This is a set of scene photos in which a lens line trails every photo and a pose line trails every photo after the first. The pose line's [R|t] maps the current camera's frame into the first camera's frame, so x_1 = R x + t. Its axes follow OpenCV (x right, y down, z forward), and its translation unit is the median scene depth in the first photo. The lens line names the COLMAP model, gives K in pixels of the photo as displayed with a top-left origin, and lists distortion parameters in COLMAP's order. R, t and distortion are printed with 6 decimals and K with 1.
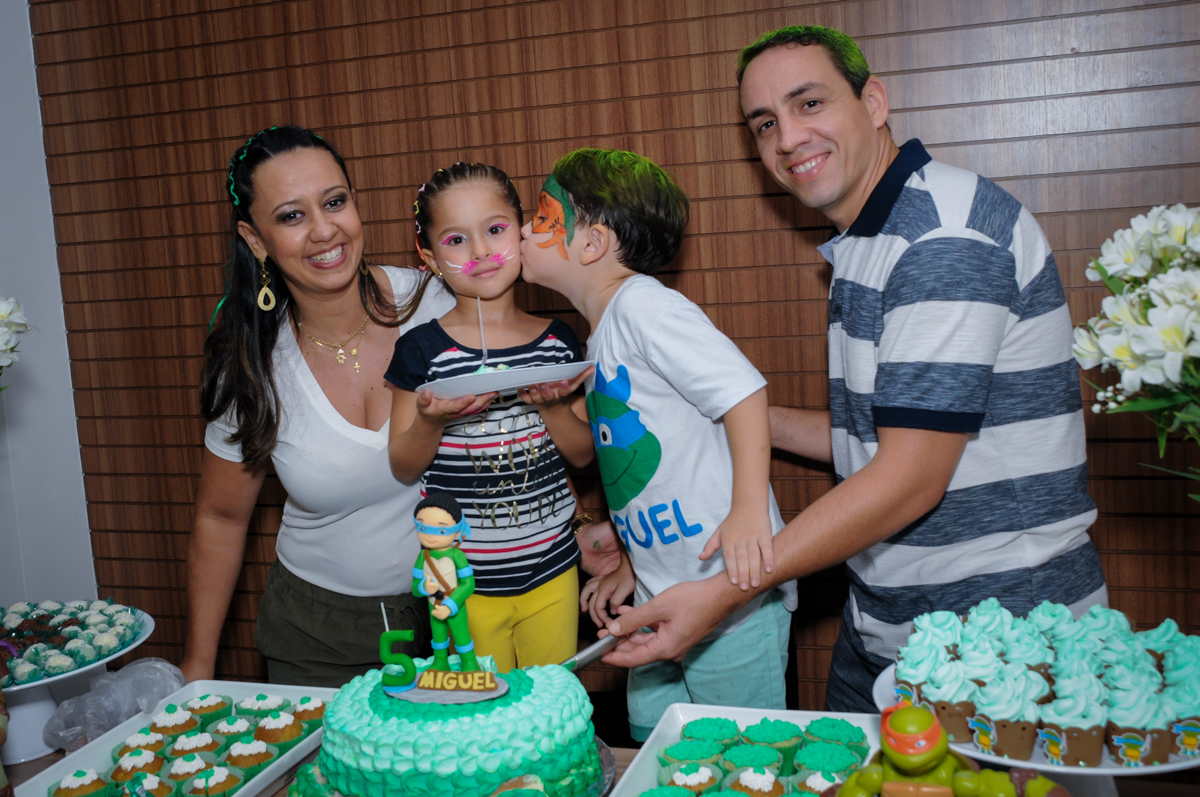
lens RADIAL K [[1277.8, 0, 601.3], [0, 1277.8, 341.5], [0, 0, 1]] dist [-0.073730, 0.186864]
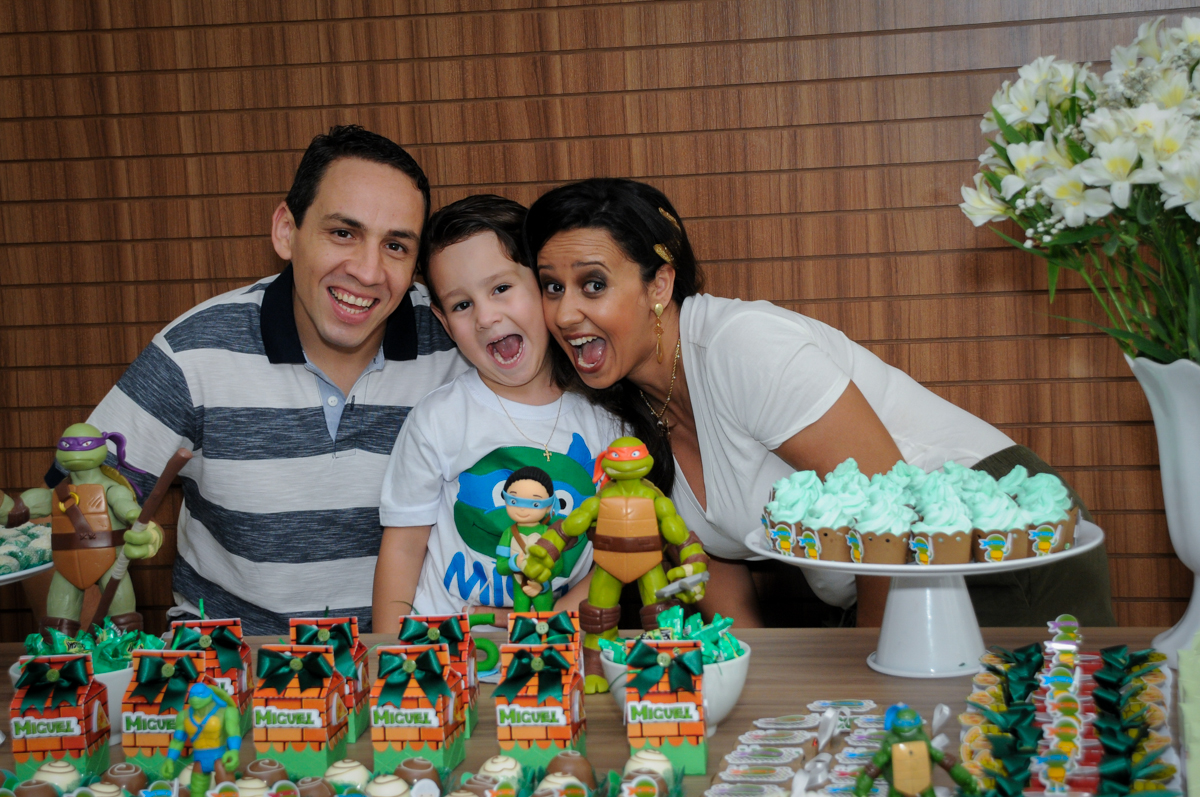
lens RADIAL K [[2530.3, 0, 601.4], [0, 2530.3, 359.9], [0, 0, 1]] dist [0.364799, 0.286598]
pose [[0.992048, -0.000736, 0.125860, -0.210922], [0.000363, 0.999995, 0.002993, 0.122808], [-0.125862, -0.002923, 0.992044, -0.905364]]
